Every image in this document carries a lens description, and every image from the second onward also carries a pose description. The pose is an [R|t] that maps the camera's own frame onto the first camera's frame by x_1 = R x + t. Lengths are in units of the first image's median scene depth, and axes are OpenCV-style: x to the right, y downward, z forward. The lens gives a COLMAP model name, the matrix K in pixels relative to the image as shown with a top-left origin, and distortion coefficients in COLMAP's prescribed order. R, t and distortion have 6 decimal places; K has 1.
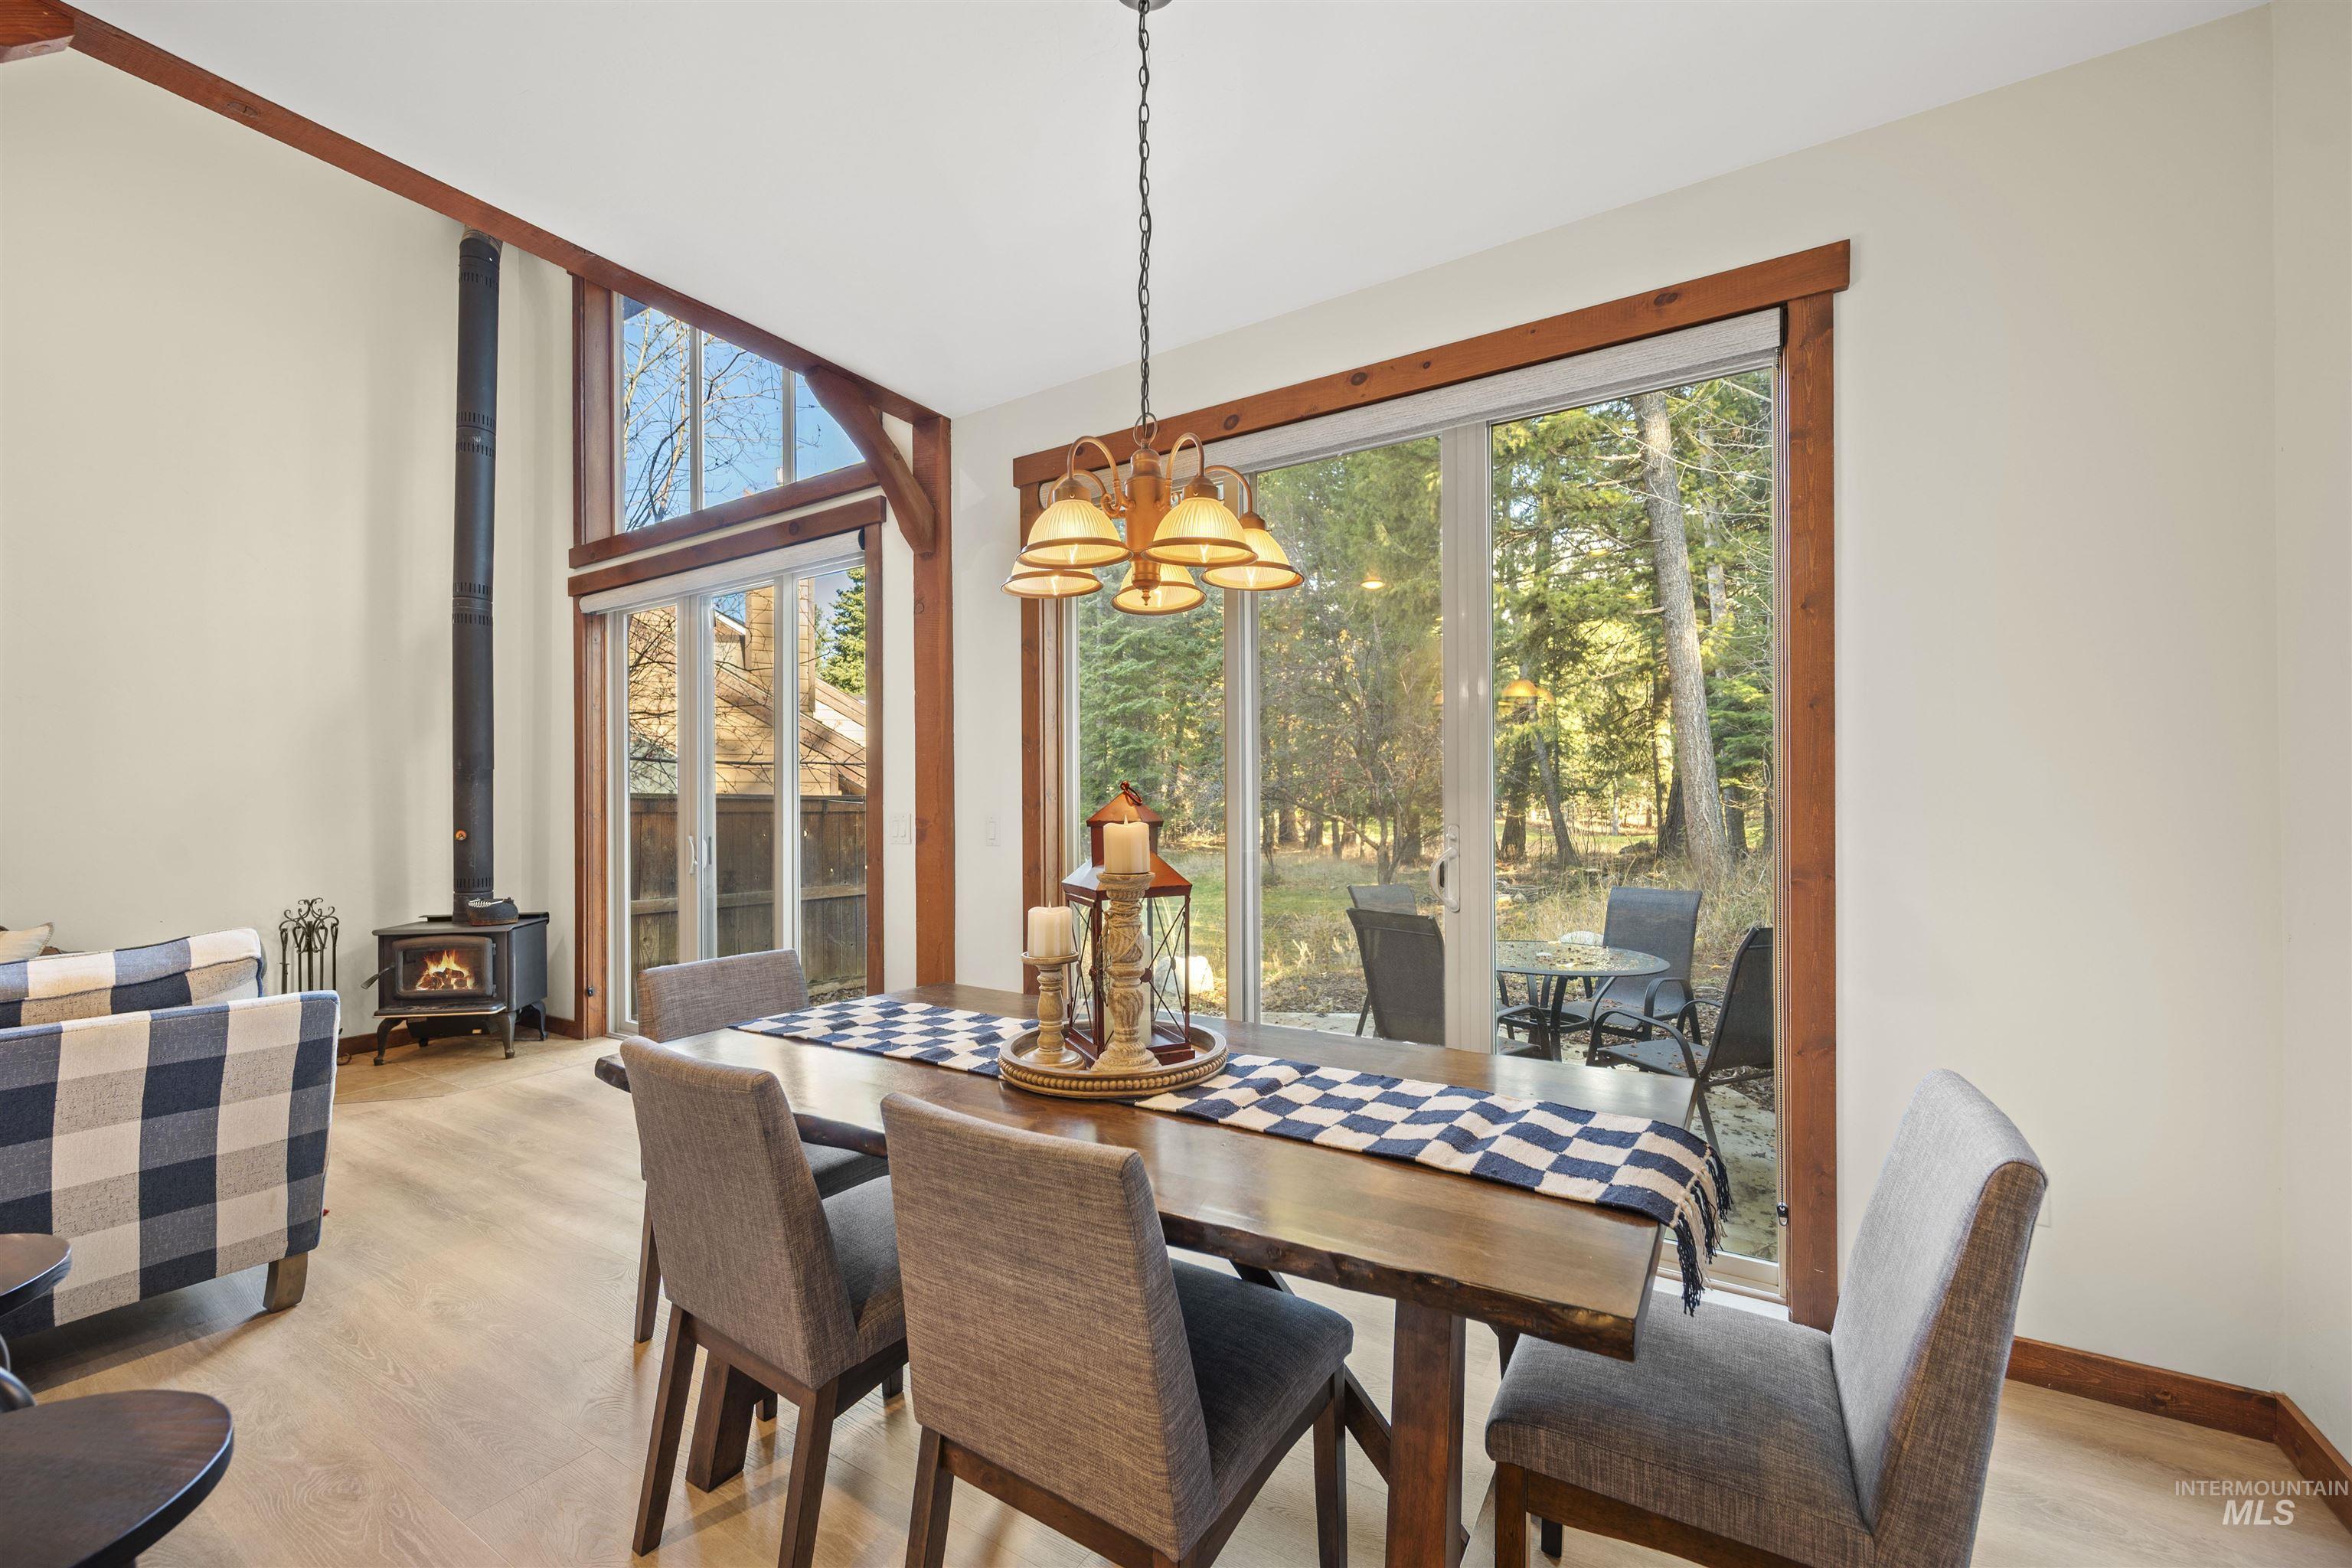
lens RADIAL K [[942.0, 0, 1189.2], [0, 942.0, 812.9], [0, 0, 1]] dist [-0.003335, 0.001913]
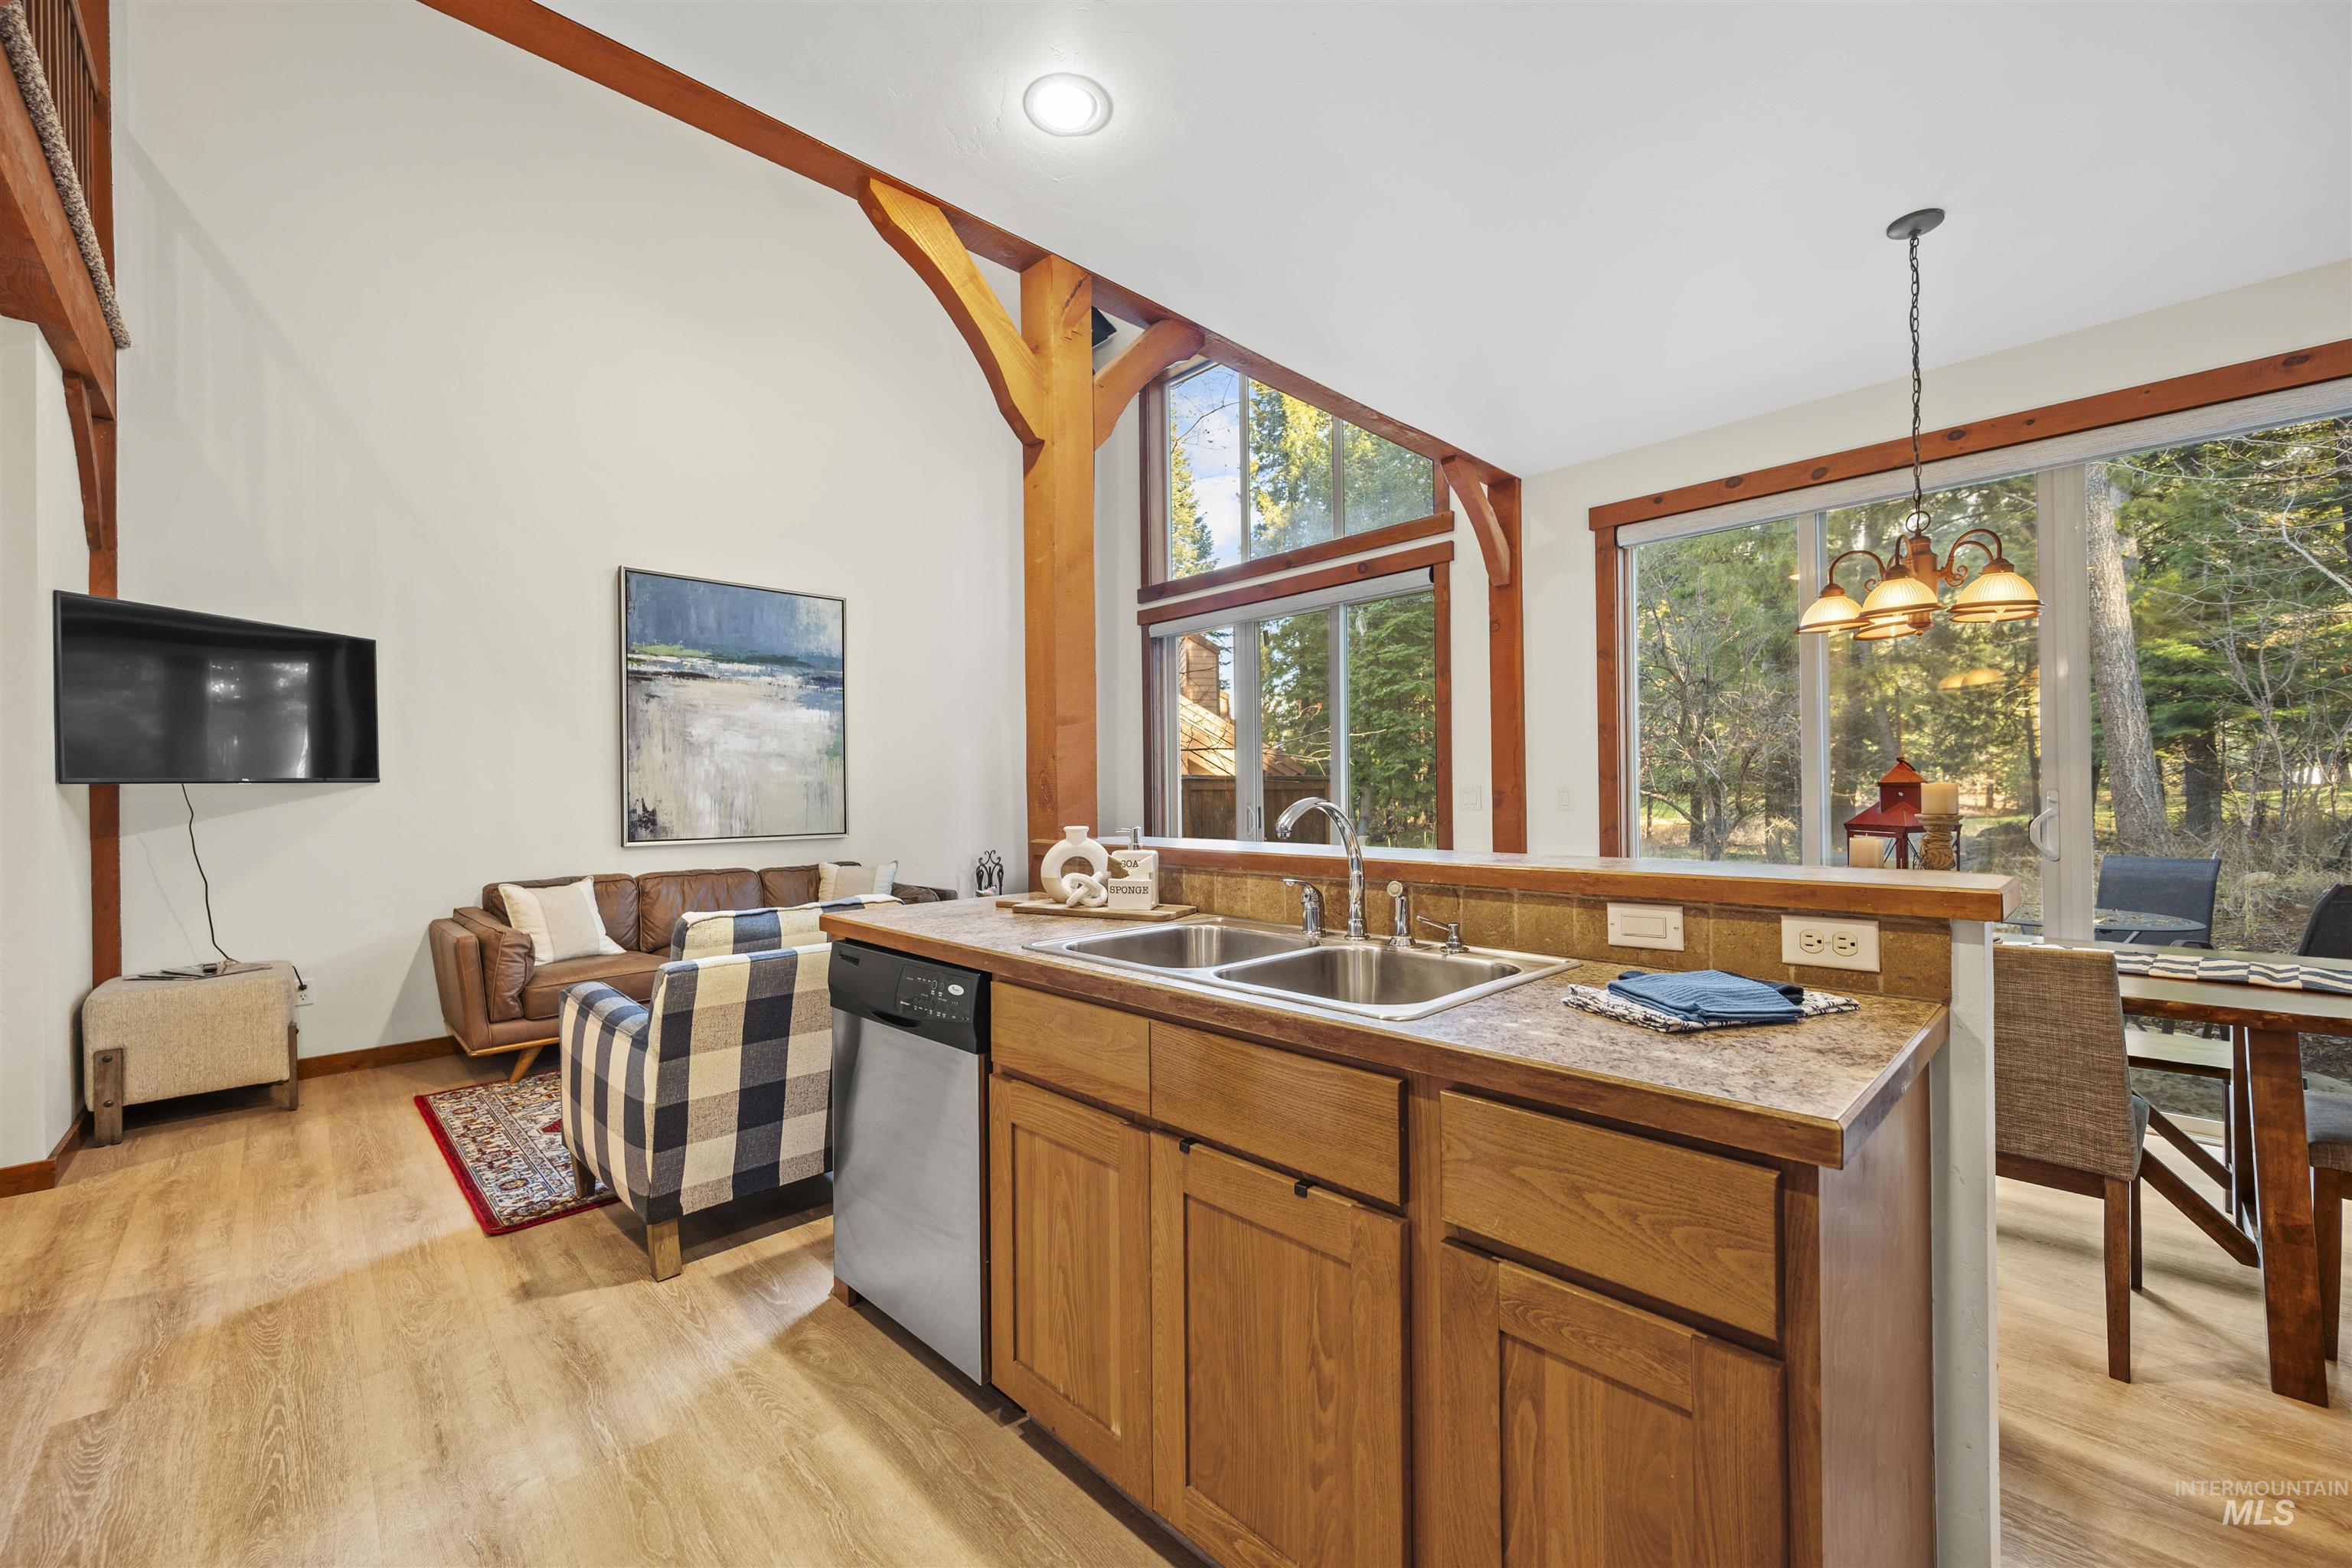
lens RADIAL K [[942.0, 0, 1177.1], [0, 942.0, 792.9], [0, 0, 1]] dist [-0.003335, 0.001913]
pose [[0.970647, -0.007045, -0.240406, -0.326318], [0.006163, 0.999971, -0.004420, 0.010726], [0.240430, 0.002808, 0.970662, -0.289206]]
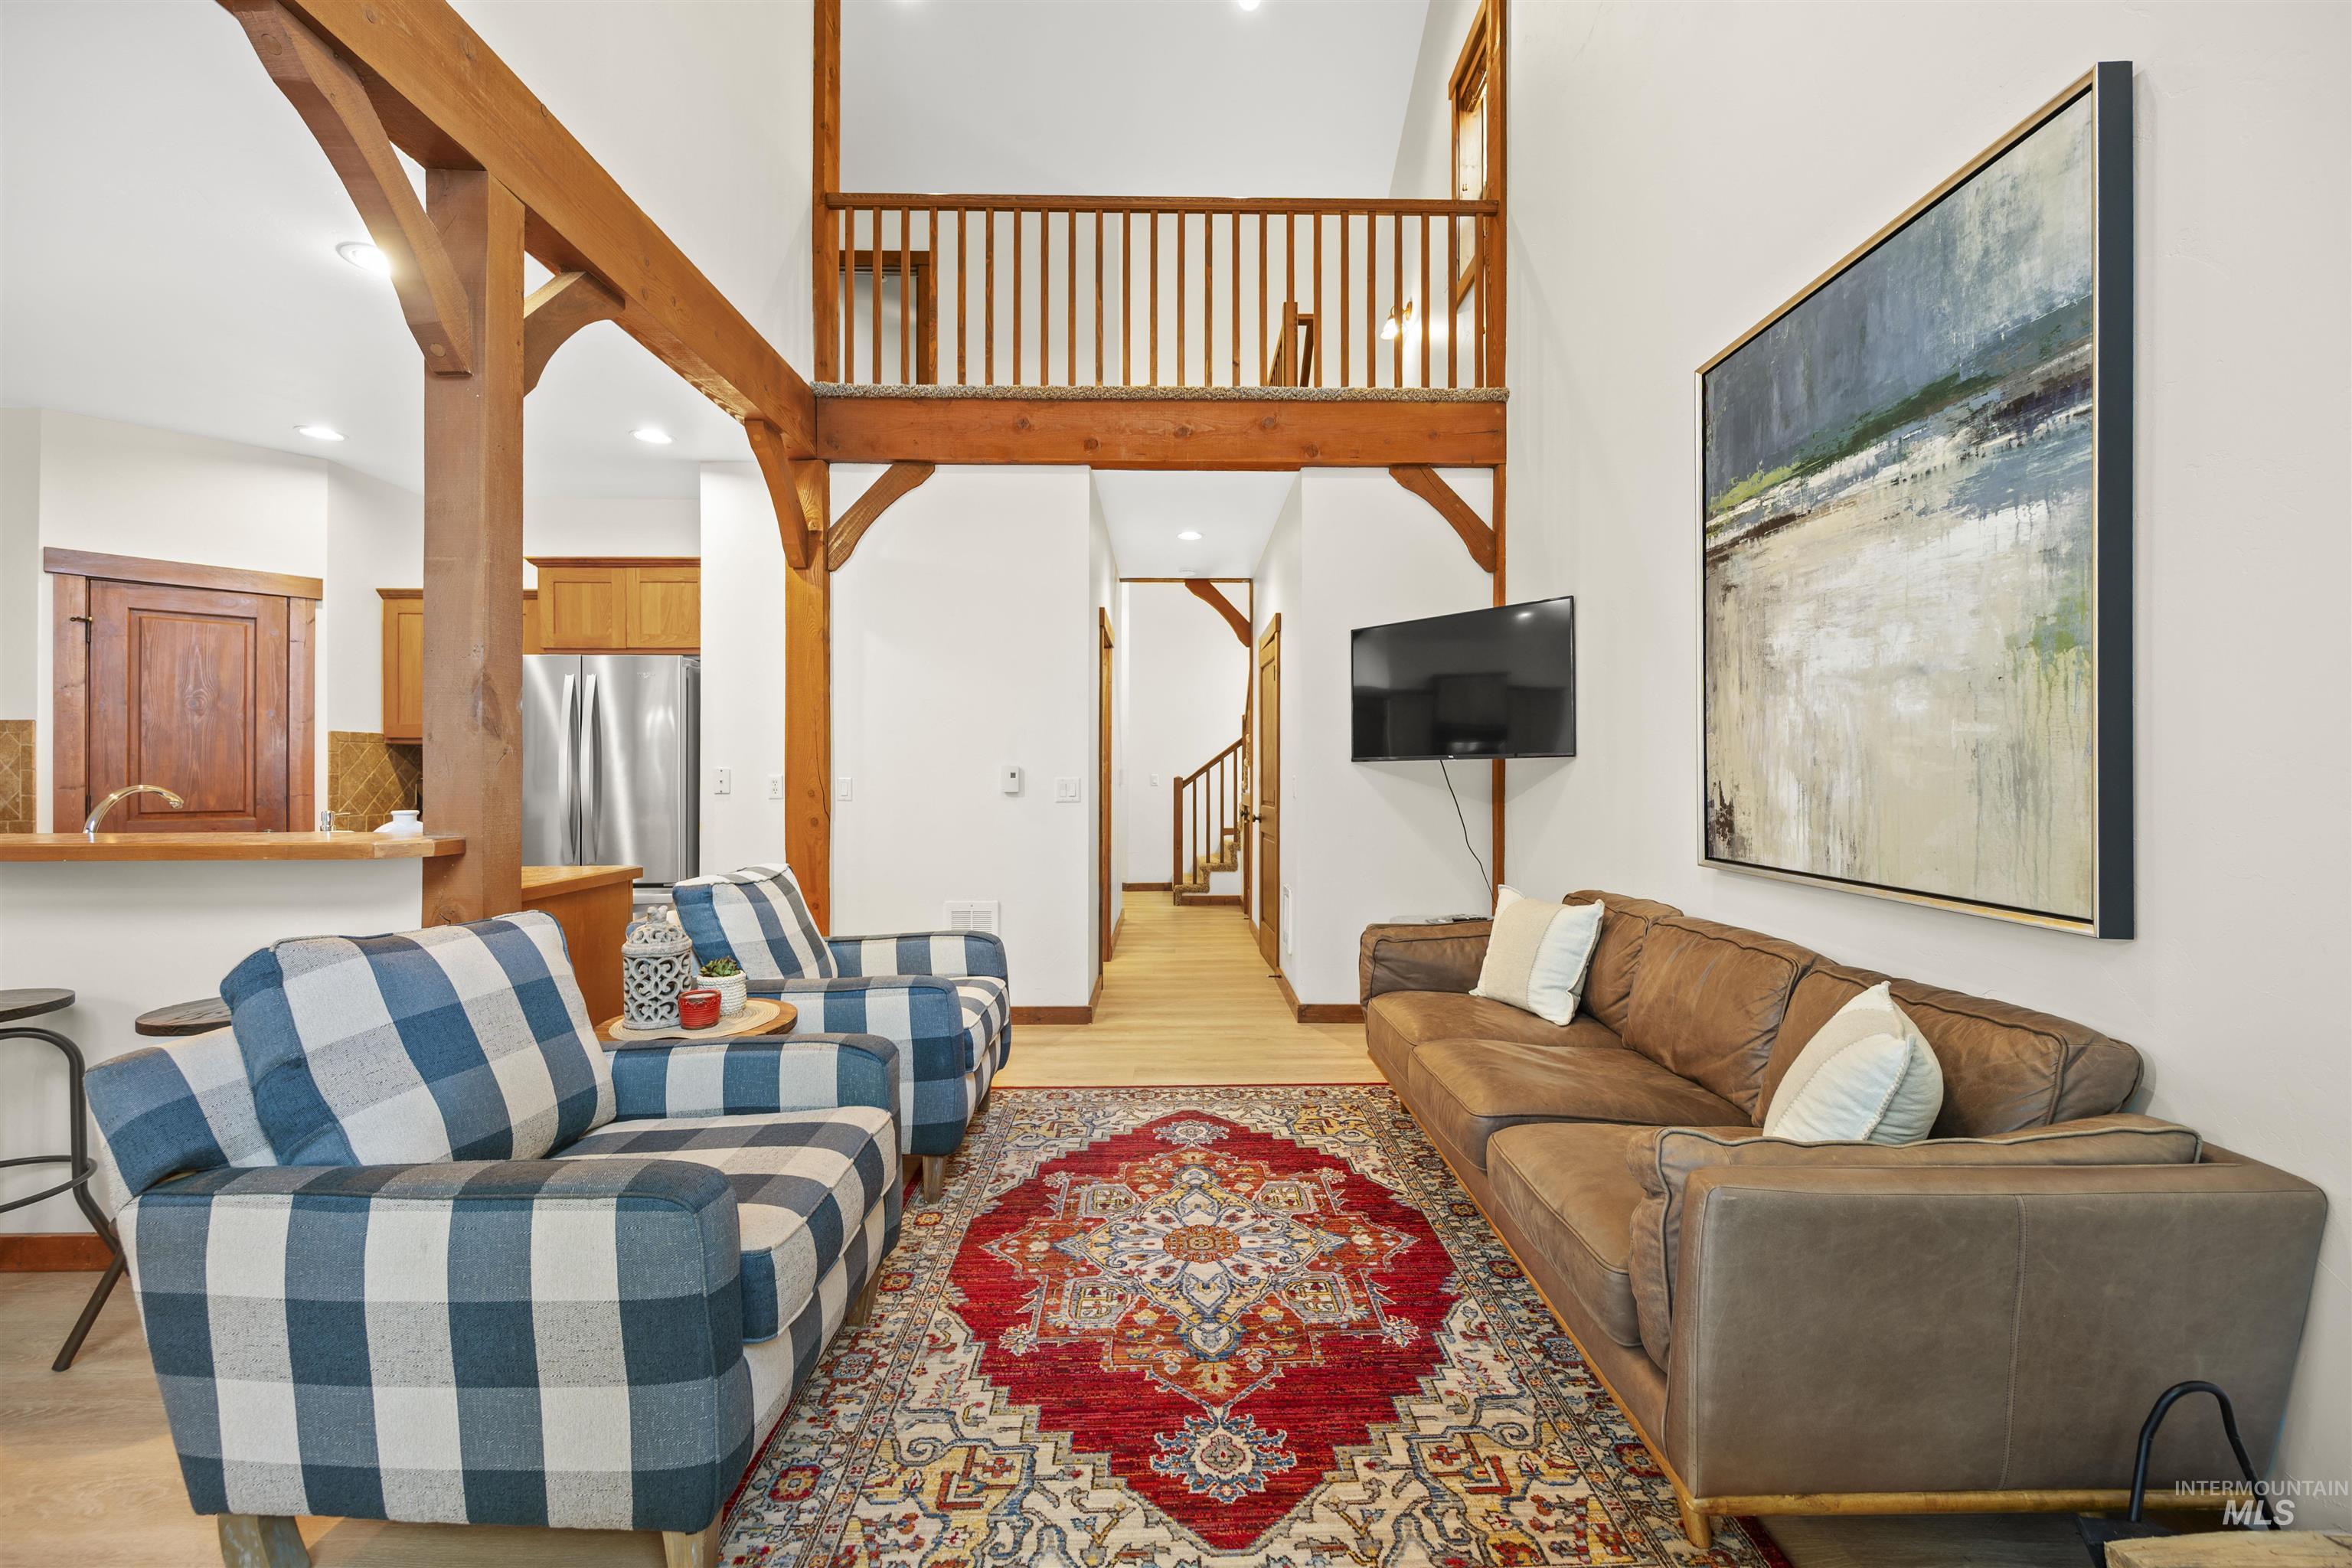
lens RADIAL K [[942.0, 0, 1182.3], [0, 942.0, 772.8], [0, 0, 1]] dist [-0.003335, 0.001913]
pose [[-0.833481, 0.003796, -0.552536, -0.581624], [-0.000918, 0.999966, 0.008254, -0.001325], [0.552548, 0.007387, -0.833448, 0.924051]]
